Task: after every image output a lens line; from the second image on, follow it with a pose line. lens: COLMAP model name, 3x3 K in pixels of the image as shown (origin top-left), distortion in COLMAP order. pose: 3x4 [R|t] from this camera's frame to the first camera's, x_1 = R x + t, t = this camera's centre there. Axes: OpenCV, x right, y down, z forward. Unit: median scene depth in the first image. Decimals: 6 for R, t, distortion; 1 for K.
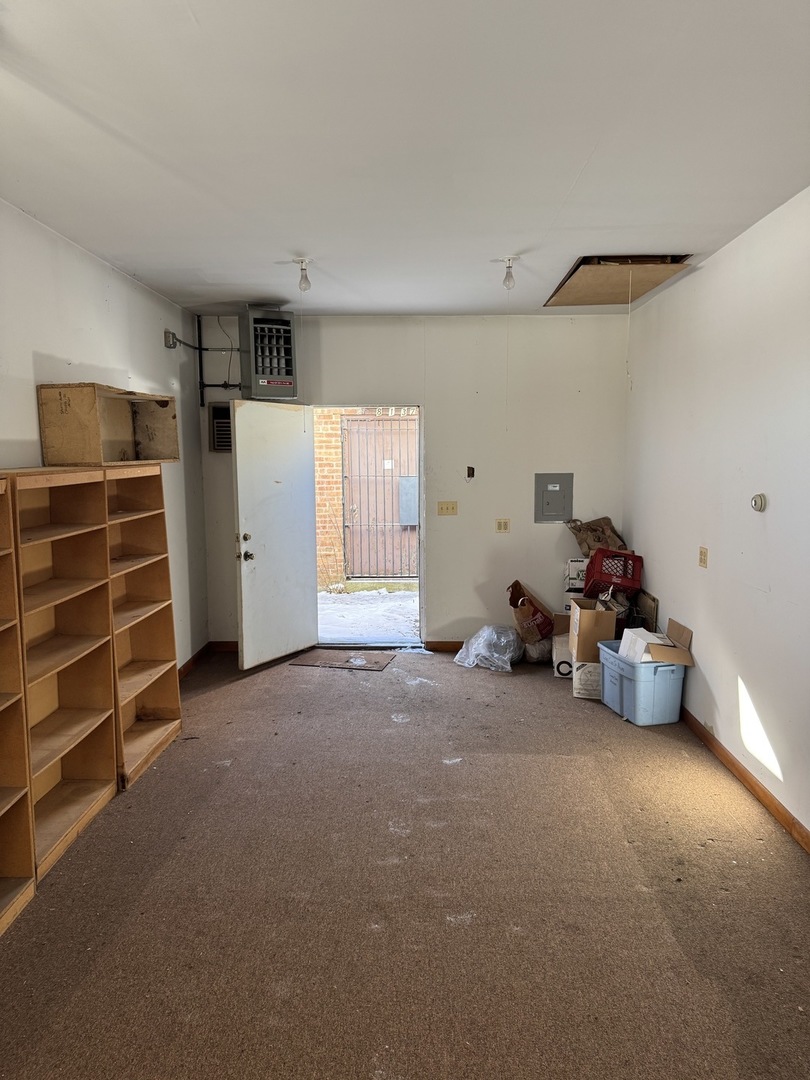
lens RADIAL K [[745.8, 0, 405.5], [0, 745.8, 537.3], [0, 0, 1]] dist [0.002693, 0.000023]
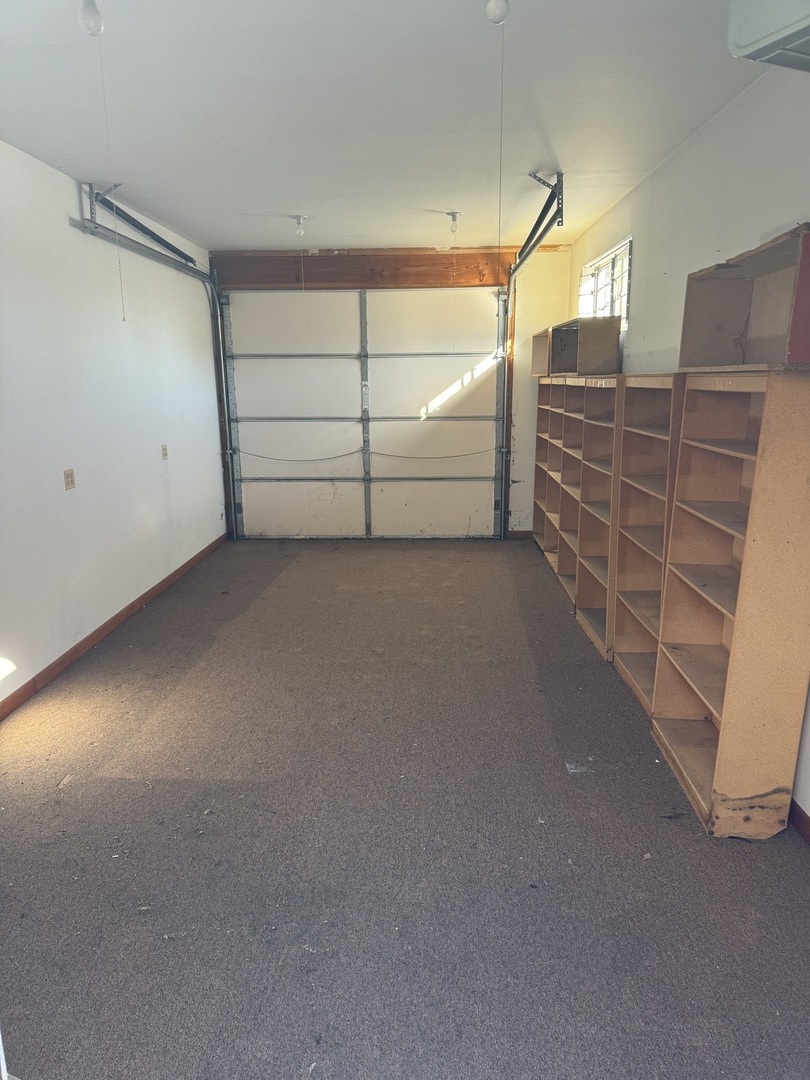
lens RADIAL K [[745.8, 0, 403.8], [0, 745.8, 545.1], [0, 0, 1]] dist [0.002693, 0.000023]
pose [[-0.999858, 0.014148, 0.009207, -0.085661], [0.016399, 0.943462, 0.331076, -0.199911], [-0.004003, 0.331180, -0.943559, 1.895228]]
